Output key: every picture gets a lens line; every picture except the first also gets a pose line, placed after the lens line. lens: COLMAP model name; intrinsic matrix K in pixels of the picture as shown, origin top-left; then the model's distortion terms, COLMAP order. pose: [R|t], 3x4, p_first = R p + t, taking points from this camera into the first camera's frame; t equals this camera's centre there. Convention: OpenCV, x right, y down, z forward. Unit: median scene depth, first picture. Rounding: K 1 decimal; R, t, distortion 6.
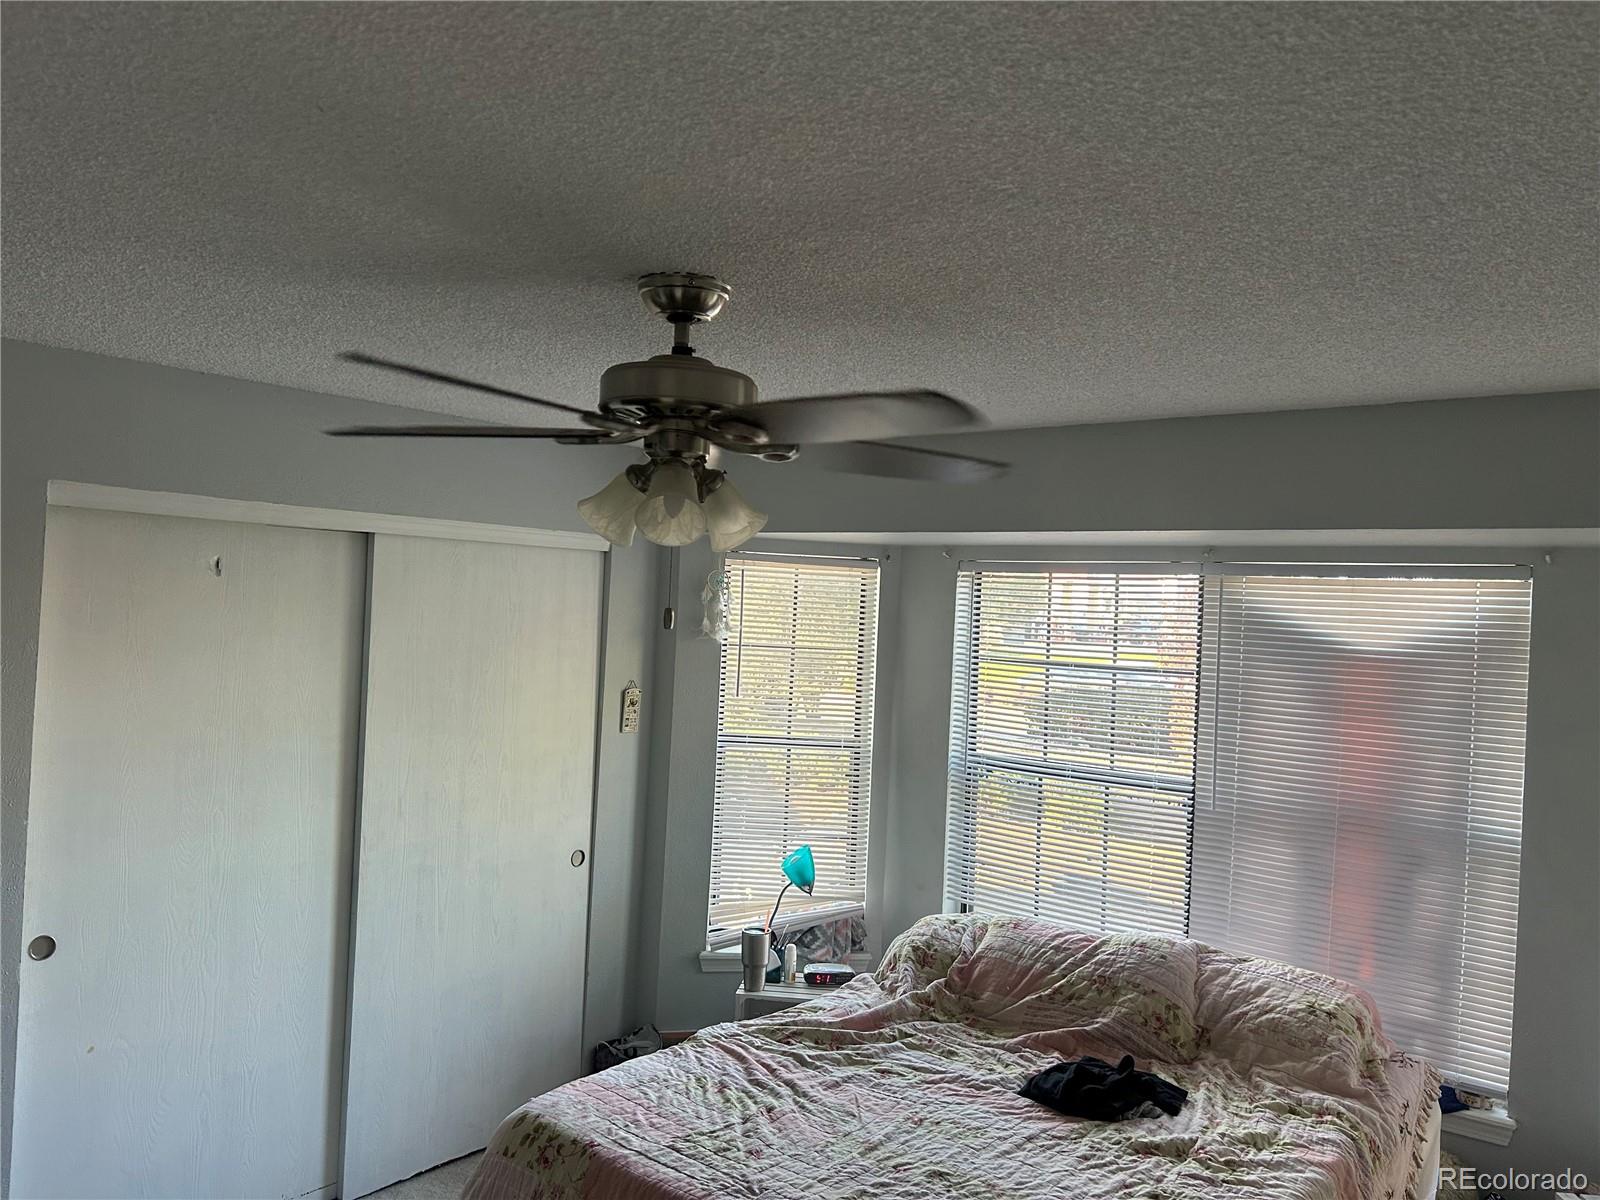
lens RADIAL K [[1172.0, 0, 800.0], [0, 1172.0, 600.0], [0, 0, 1]] dist [-0.028703, 0.000712]
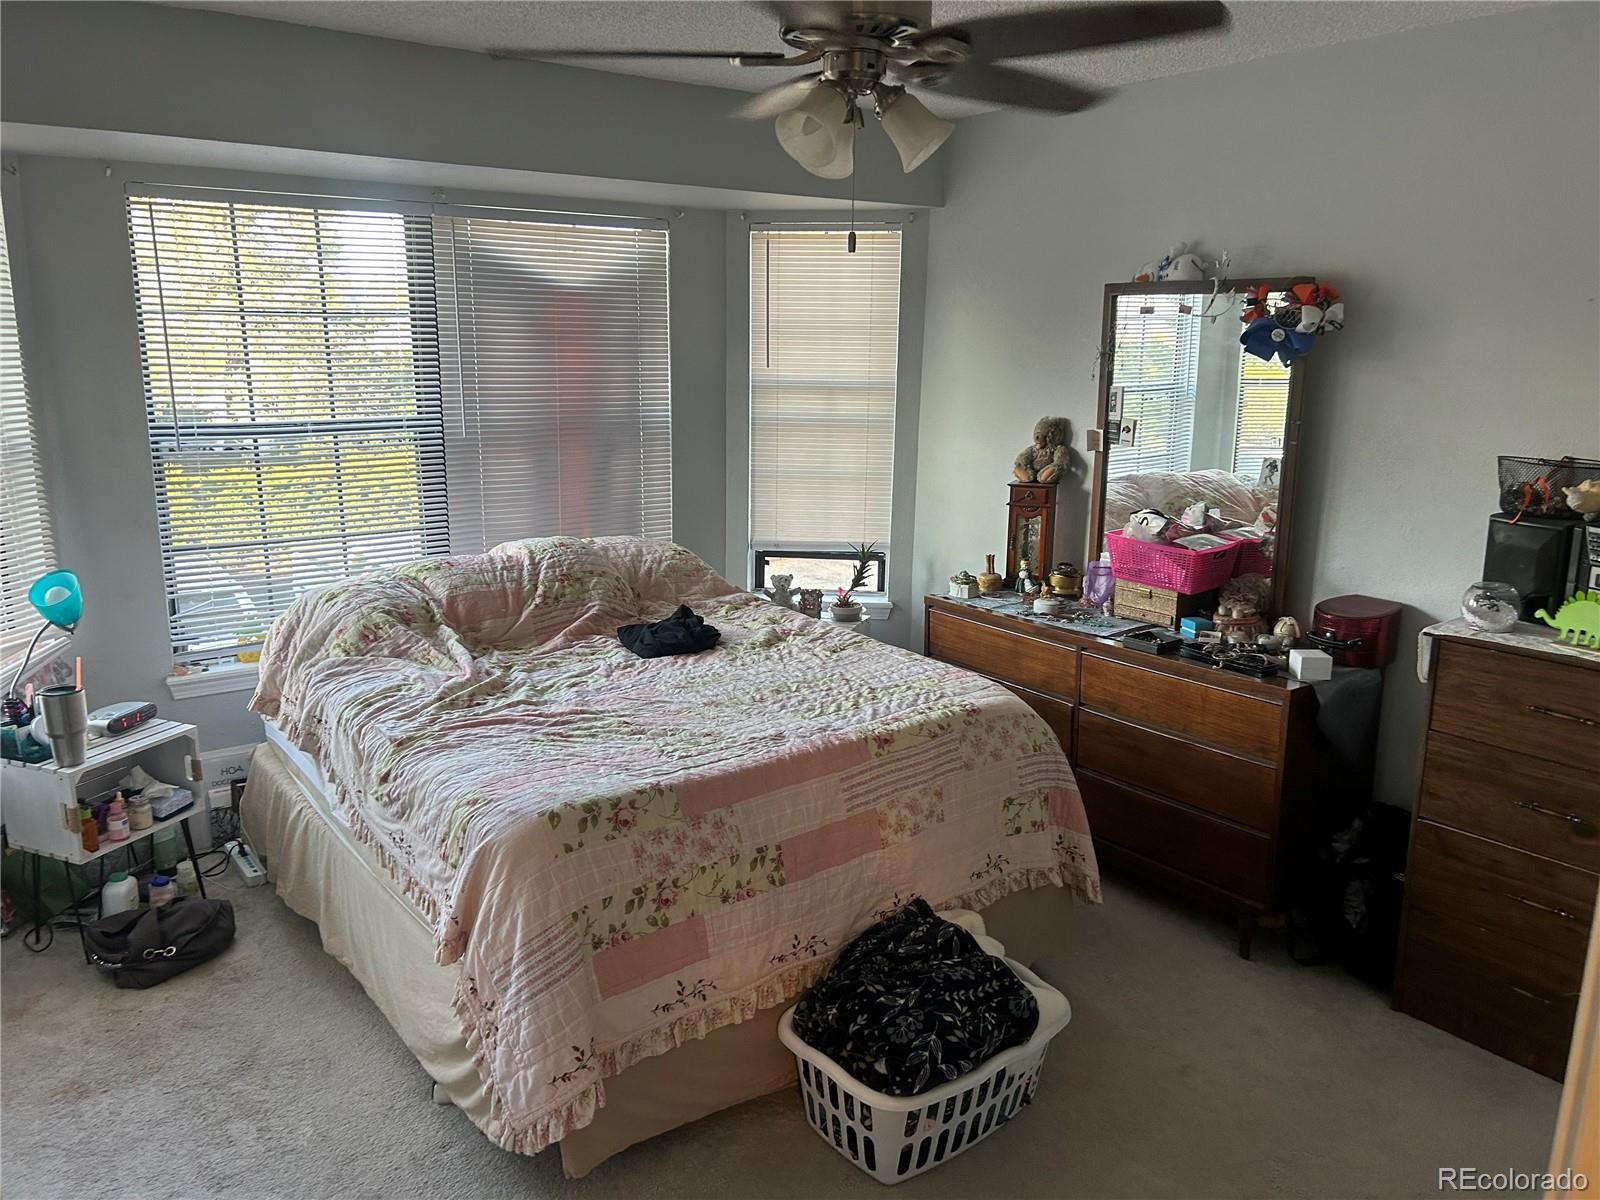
lens RADIAL K [[1274.0, 0, 800.0], [0, 1274.0, 600.0], [0, 0, 1]] dist [0.108946, -0.001066]
pose [[0.264366, -0.263615, 0.927695, -0.881426], [-0.013125, 0.960845, 0.276775, -0.020160], [-0.964333, -0.085345, 0.250555, 0.422951]]
